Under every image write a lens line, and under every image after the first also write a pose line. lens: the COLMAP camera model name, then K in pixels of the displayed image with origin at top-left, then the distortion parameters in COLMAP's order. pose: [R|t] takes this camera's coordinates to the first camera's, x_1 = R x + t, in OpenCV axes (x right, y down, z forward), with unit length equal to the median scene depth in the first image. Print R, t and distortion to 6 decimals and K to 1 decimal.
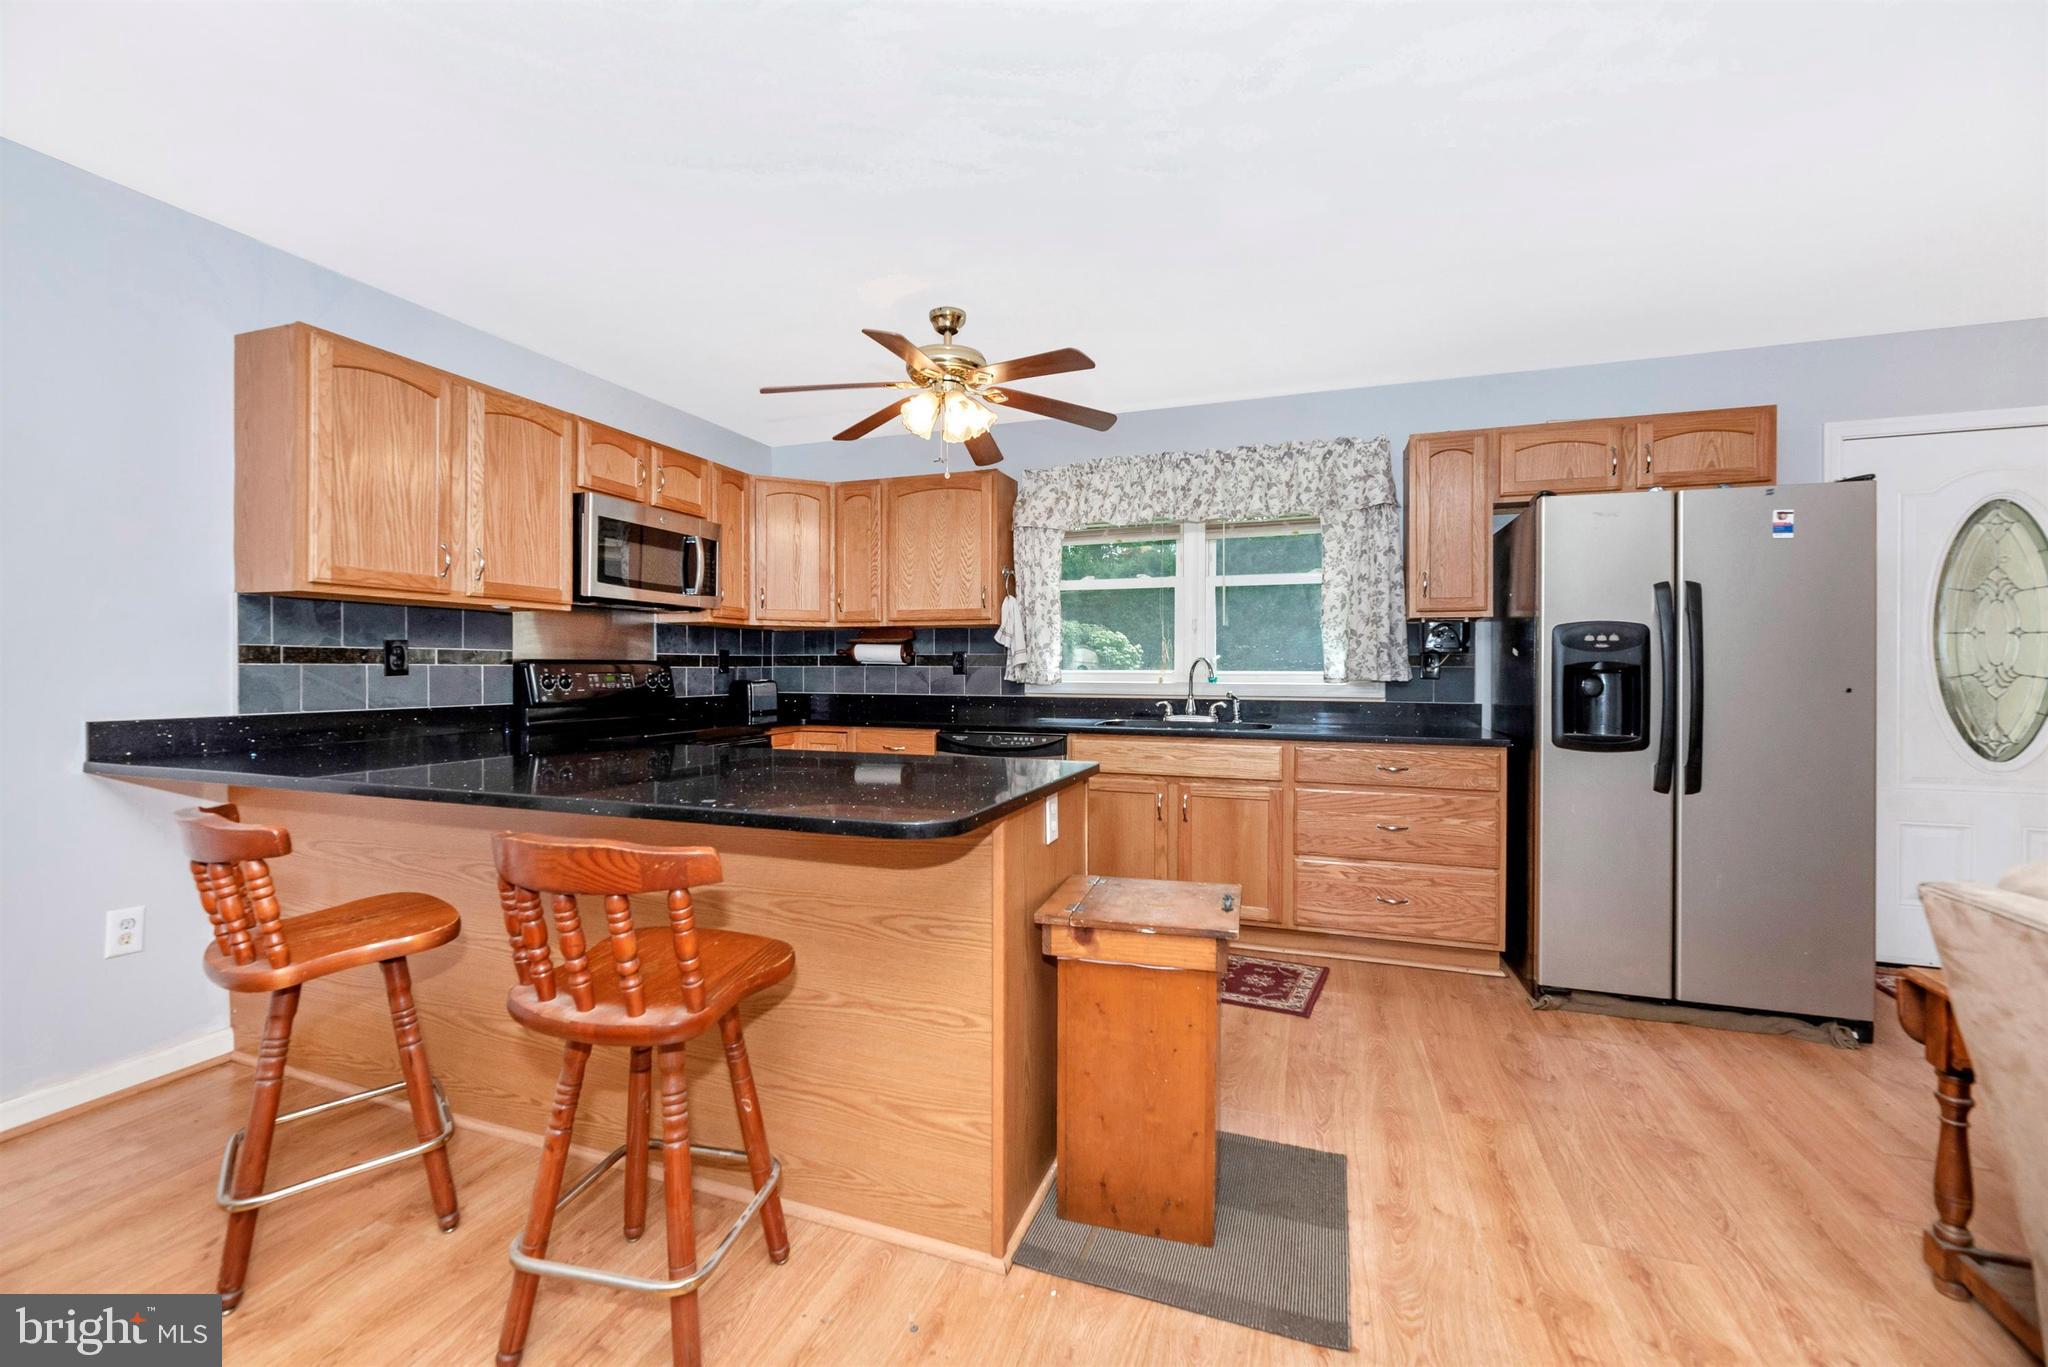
lens RADIAL K [[837.0, 0, 1029.2], [0, 837.0, 676.8], [0, 0, 1]] dist [0.000027, 0.000130]
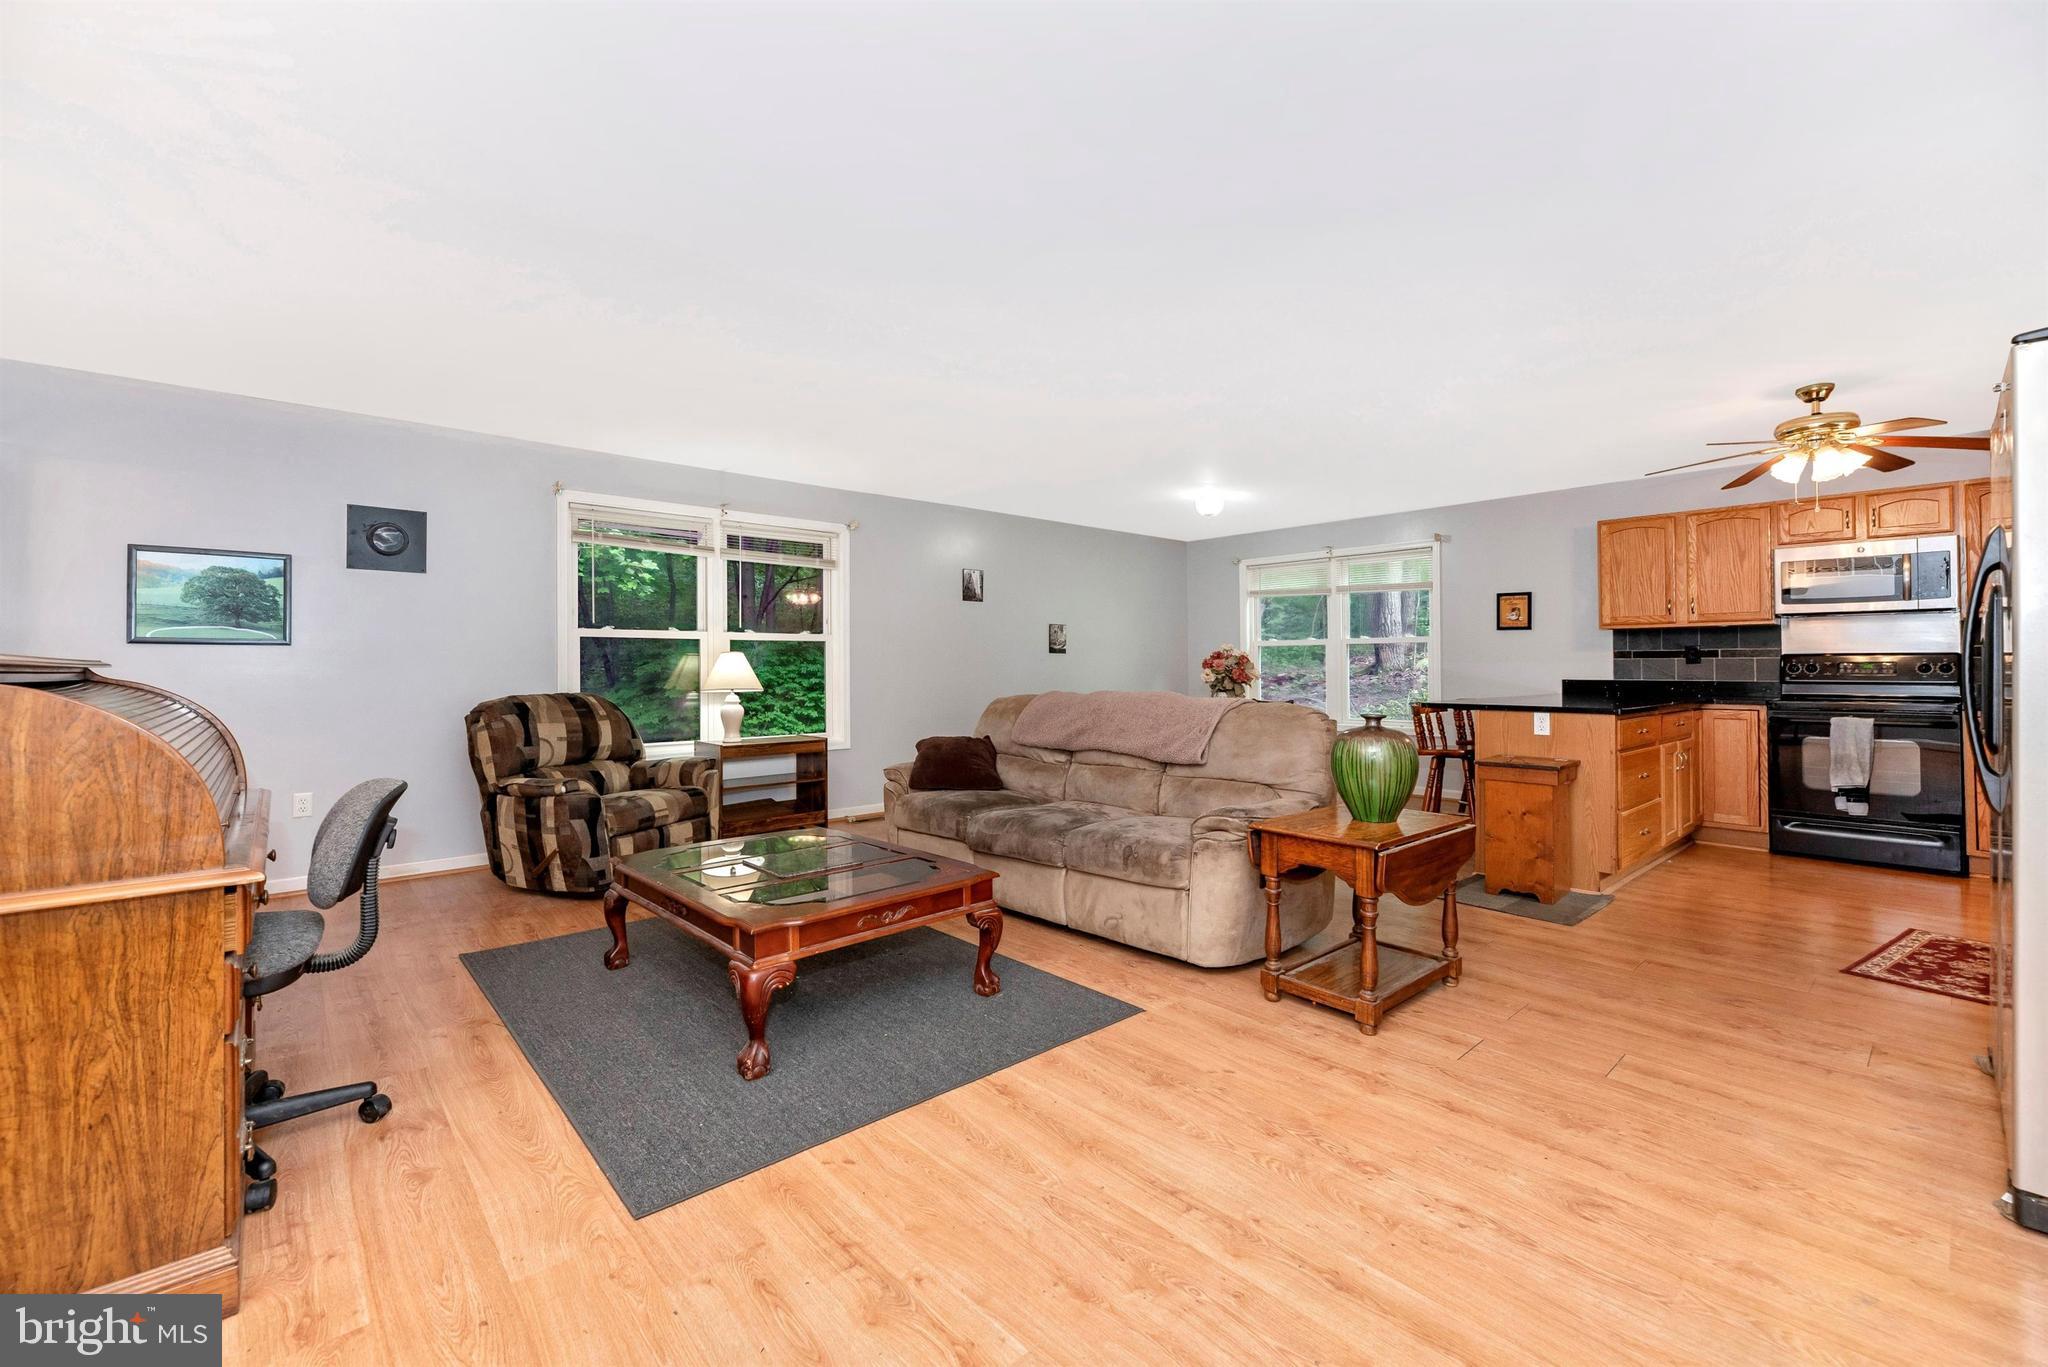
lens RADIAL K [[837.0, 0, 1028.0], [0, 837.0, 669.5], [0, 0, 1]] dist [0.000027, 0.000130]
pose [[-0.481901, 0.001375, -0.876225, 1.961015], [-0.005854, 0.999971, 0.004789, 0.013320], [0.876206, 0.007437, -0.481879, 0.646040]]
